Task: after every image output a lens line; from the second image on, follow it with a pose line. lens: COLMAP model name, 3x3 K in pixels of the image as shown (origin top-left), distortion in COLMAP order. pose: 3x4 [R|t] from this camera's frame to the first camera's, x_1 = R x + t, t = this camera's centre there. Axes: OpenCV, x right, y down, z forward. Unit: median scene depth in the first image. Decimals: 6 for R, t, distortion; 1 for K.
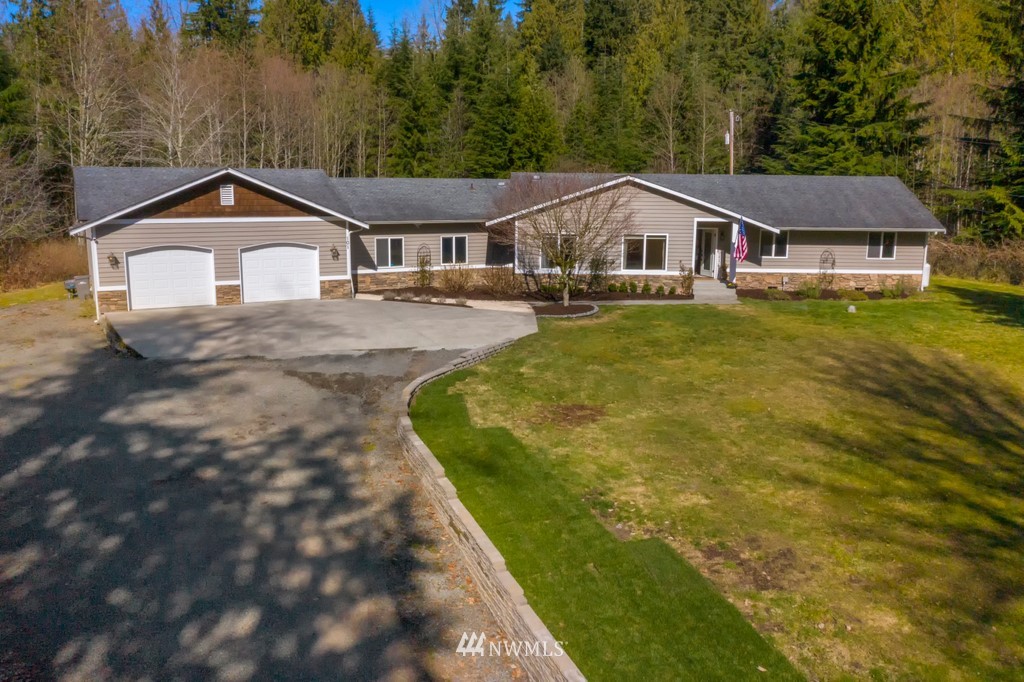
lens RADIAL K [[819.1, 0, 537.8], [0, 819.1, 338.1], [0, 0, 1]] dist [-0.028705, 0.007341]
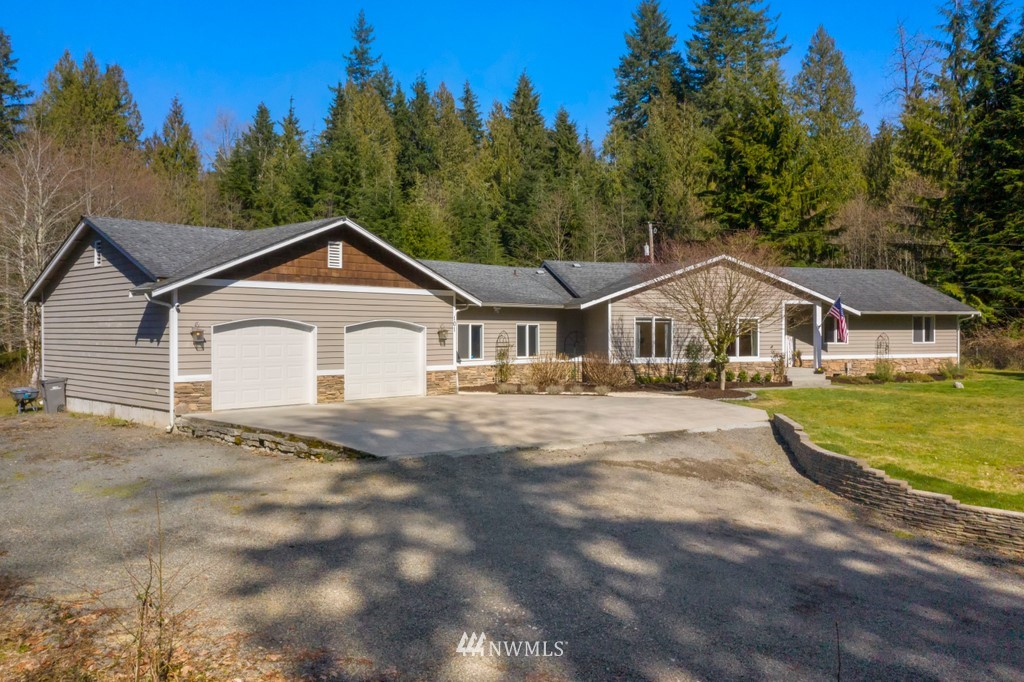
lens RADIAL K [[819.1, 0, 537.8], [0, 819.1, 338.1], [0, 0, 1]] dist [-0.028705, 0.007341]
pose [[0.948867, -0.015344, 0.315304, -0.370177], [0.070420, 0.983938, -0.164036, 0.030399], [-0.307723, 0.177852, 0.934706, 0.211299]]
